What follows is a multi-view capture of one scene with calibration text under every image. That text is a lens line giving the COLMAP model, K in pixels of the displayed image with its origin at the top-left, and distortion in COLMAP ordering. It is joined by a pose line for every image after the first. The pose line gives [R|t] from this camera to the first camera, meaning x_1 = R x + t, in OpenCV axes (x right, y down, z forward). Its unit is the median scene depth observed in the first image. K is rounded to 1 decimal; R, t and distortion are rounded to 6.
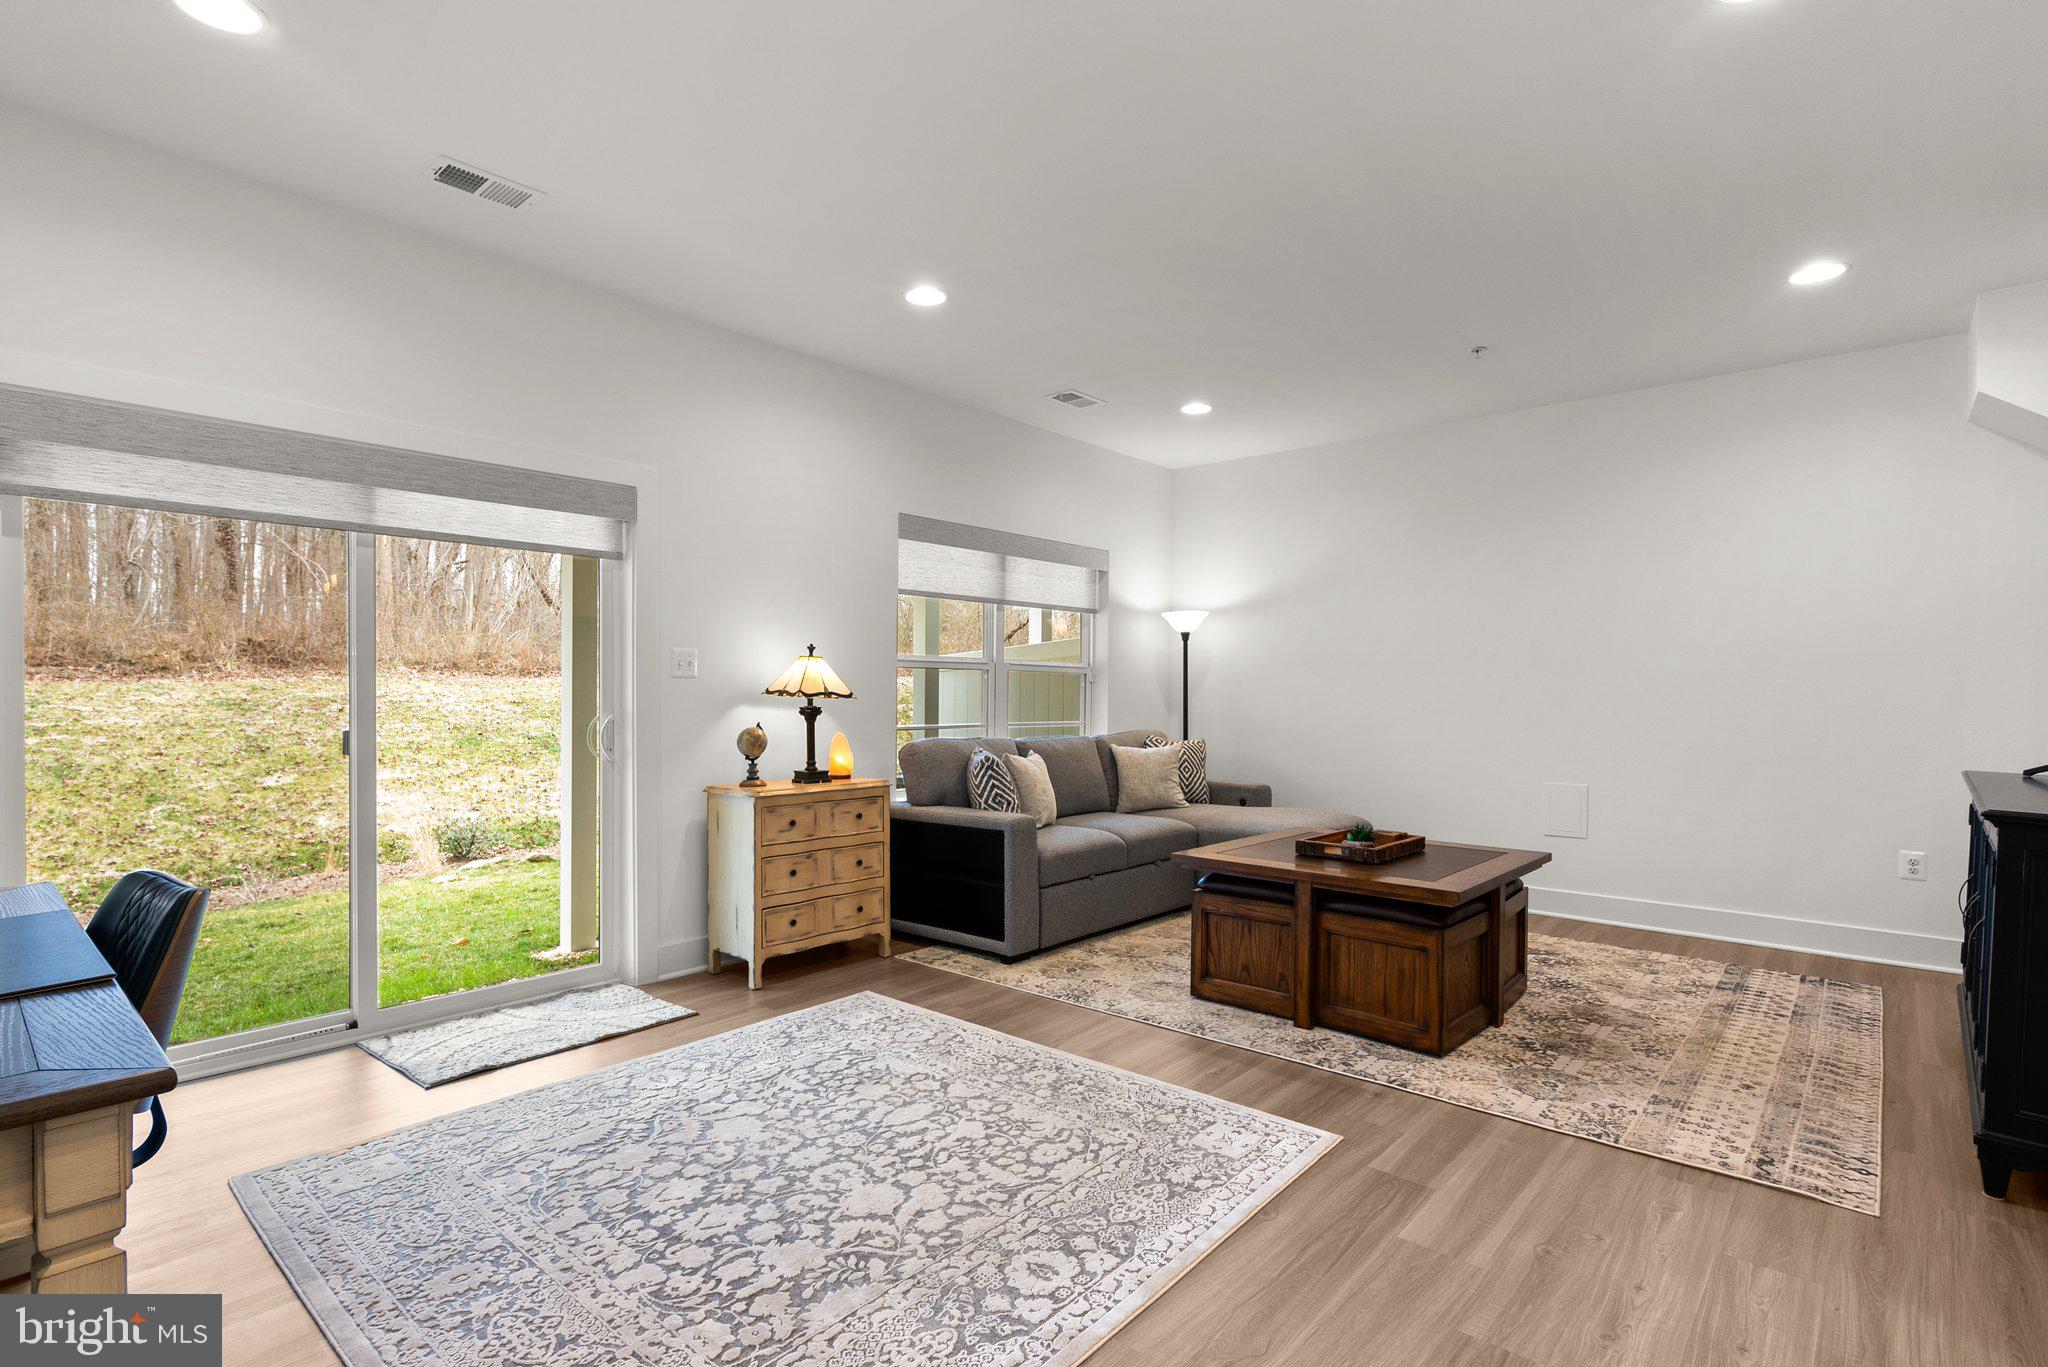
lens RADIAL K [[982.2, 0, 1023.5], [0, 982.2, 695.6], [0, 0, 1]] dist [-0.005878, -0.001670]
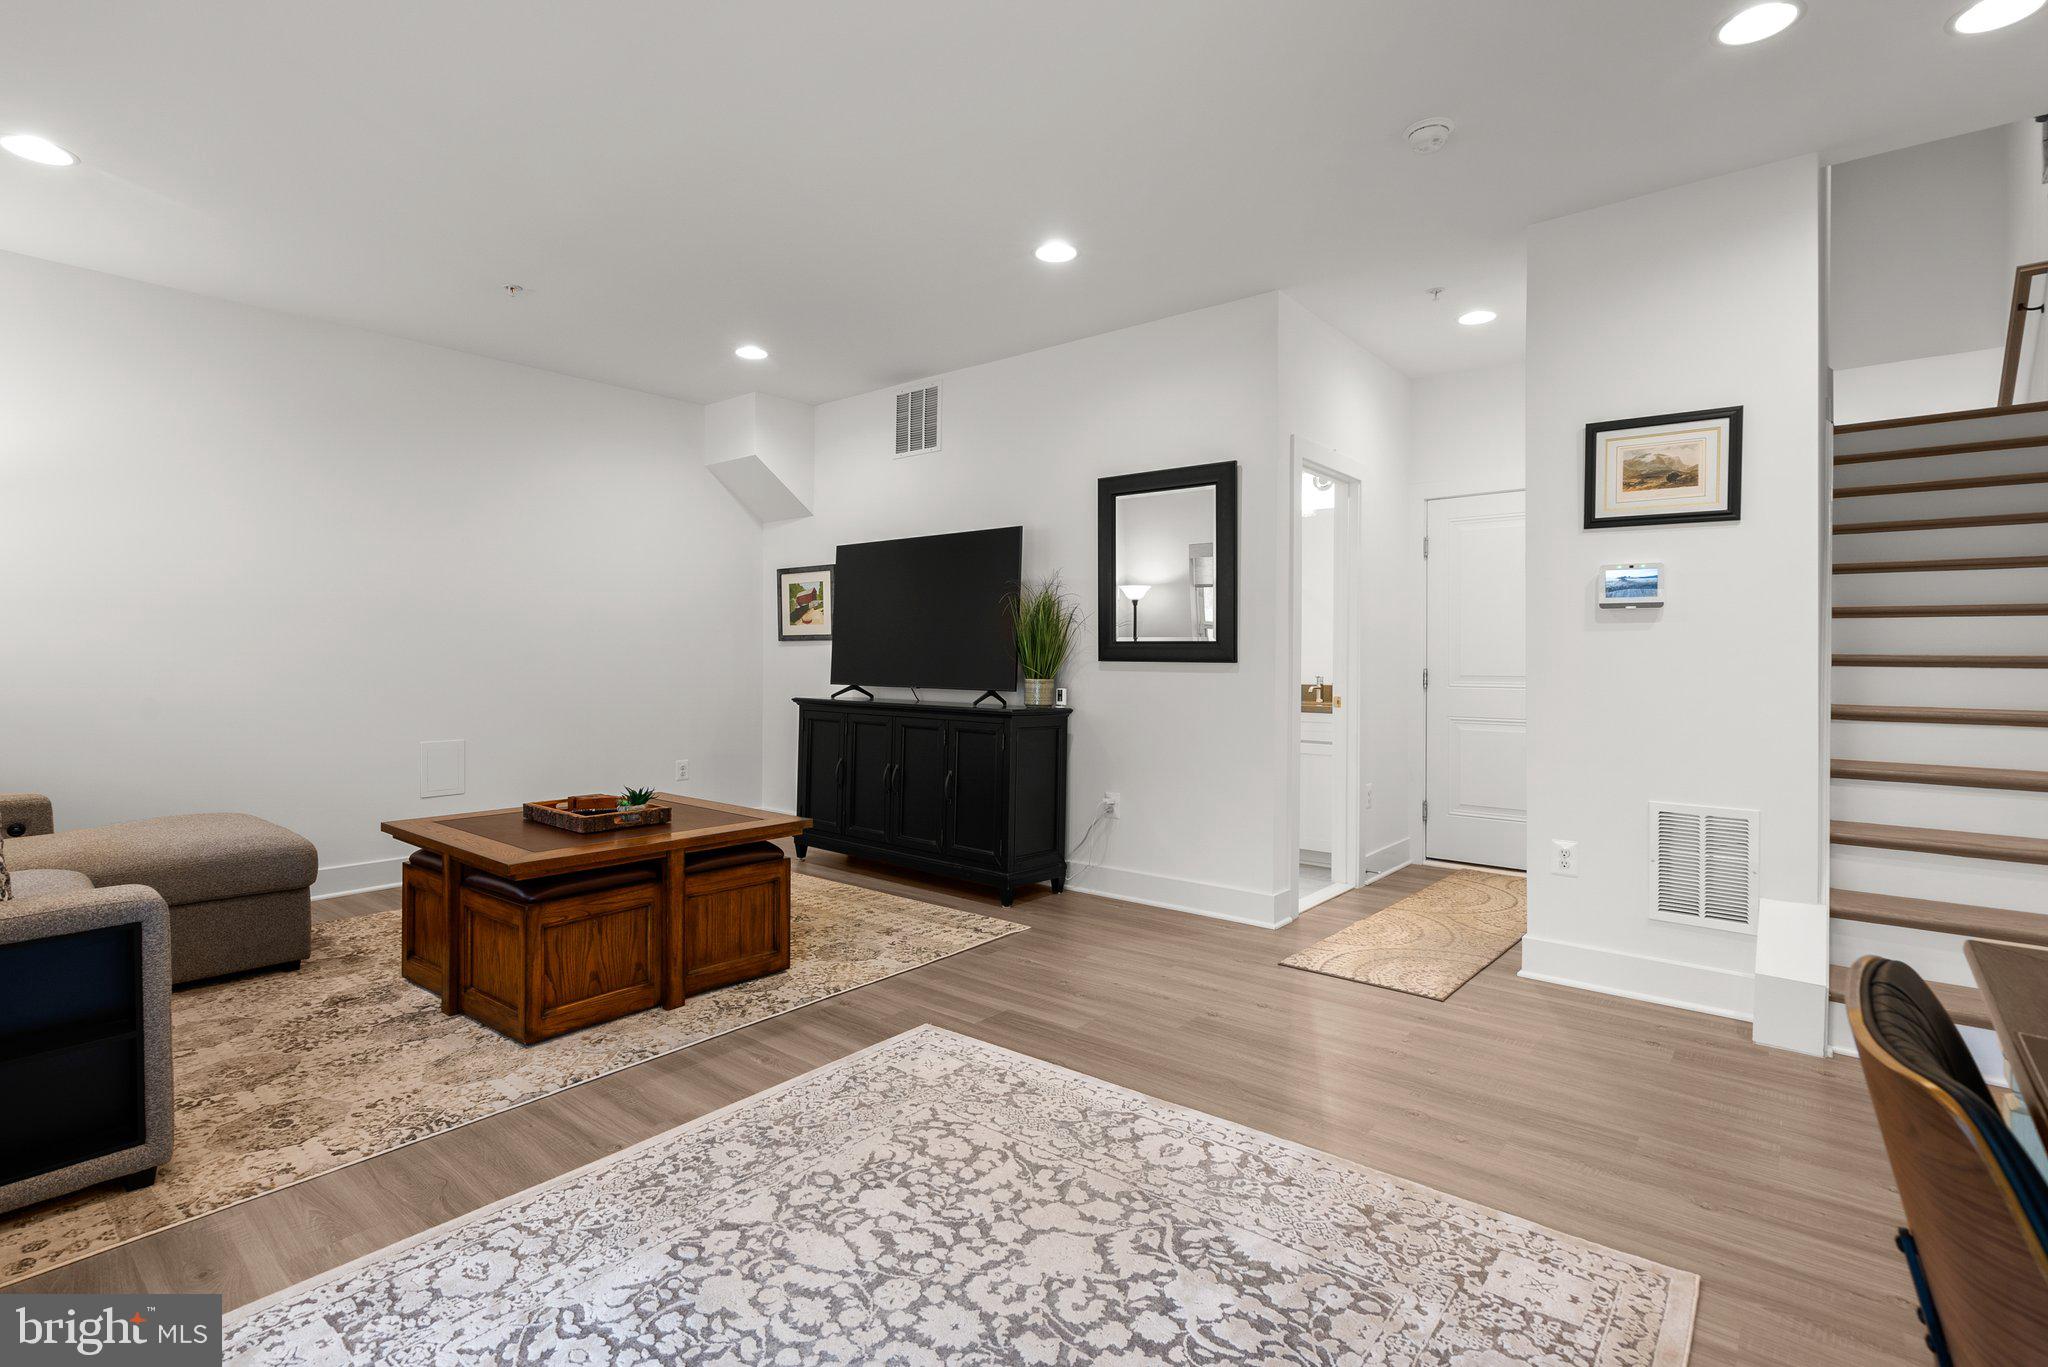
lens RADIAL K [[982.2, 0, 1023.8], [0, 982.2, 667.7], [0, 0, 1]] dist [-0.005878, -0.001670]
pose [[-0.033886, -0.019561, 0.999234, -0.859229], [0.000159, 0.999808, 0.019578, -0.000200], [-0.999426, 0.000822, -0.033877, 0.935635]]
